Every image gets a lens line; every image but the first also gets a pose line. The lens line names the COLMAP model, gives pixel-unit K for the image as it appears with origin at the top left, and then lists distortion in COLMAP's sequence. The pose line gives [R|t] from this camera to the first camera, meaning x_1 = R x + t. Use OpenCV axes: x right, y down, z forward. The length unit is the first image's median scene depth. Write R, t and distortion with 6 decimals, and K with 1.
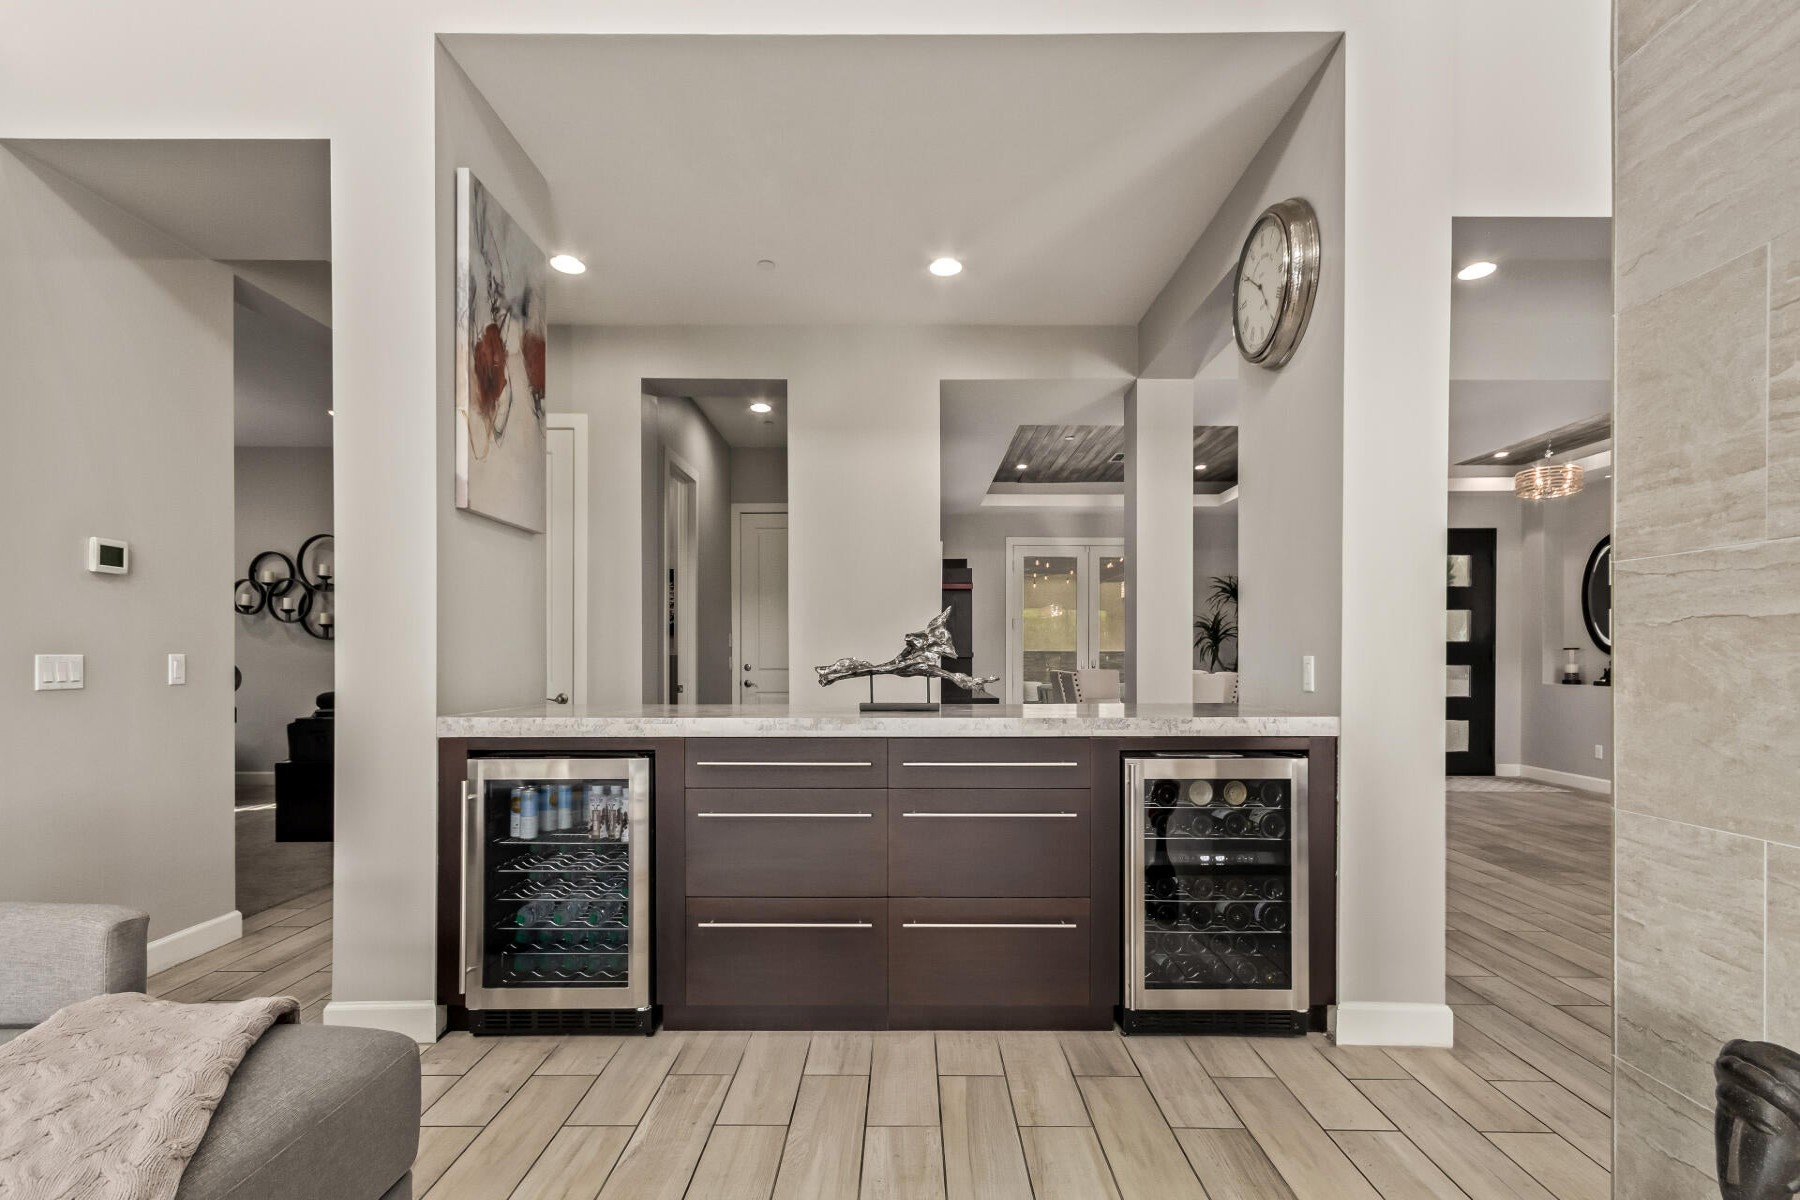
lens RADIAL K [[825.9, 0, 860.4], [0, 825.9, 662.3], [0, 0, 1]] dist [0.002797, 0.000296]
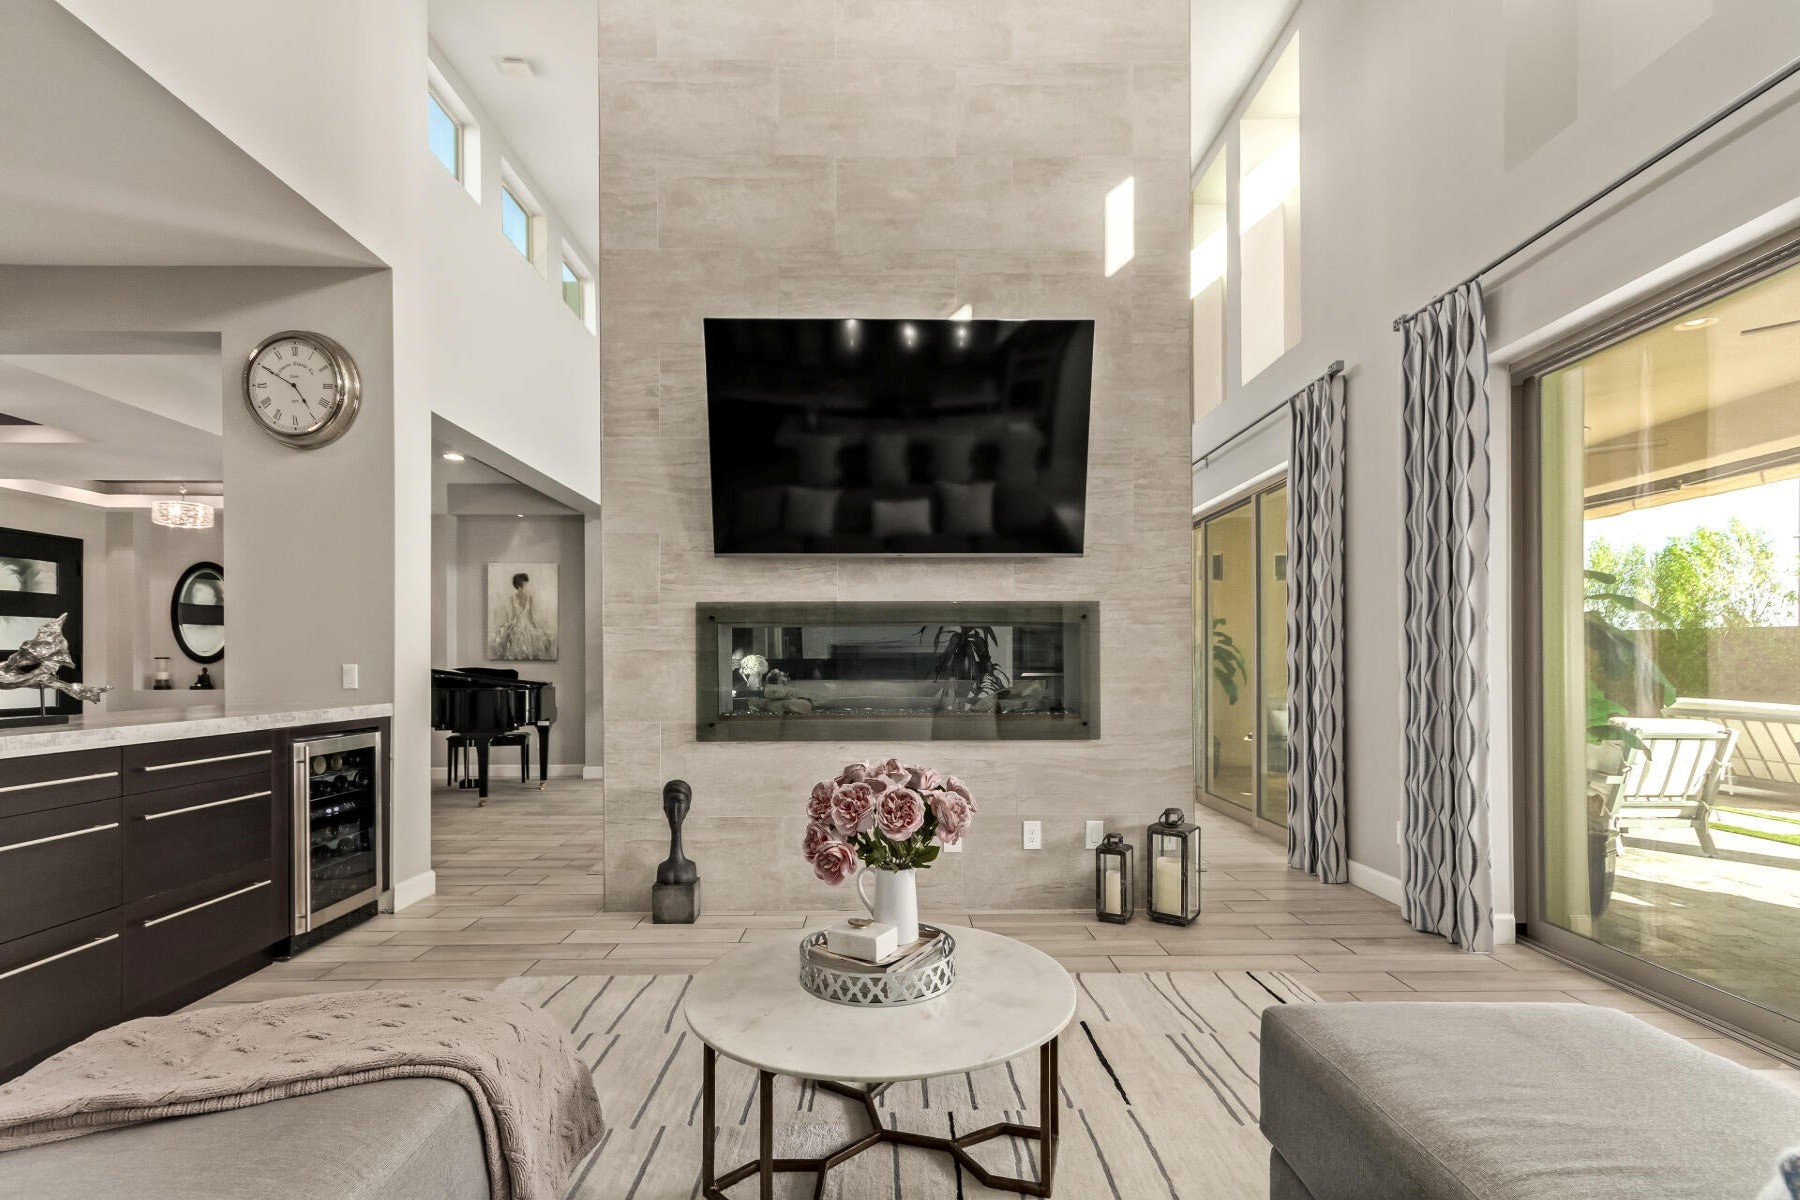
lens RADIAL K [[853.2, 0, 907.4], [0, 853.2, 654.0], [0, 0, 1]] dist [0.024274, 0.000437]
pose [[-0.028903, 0.007632, 0.999553, -1.036860], [0.010898, 0.999914, -0.007319, -0.004172], [-0.999523, 0.010681, -0.028984, 0.071934]]
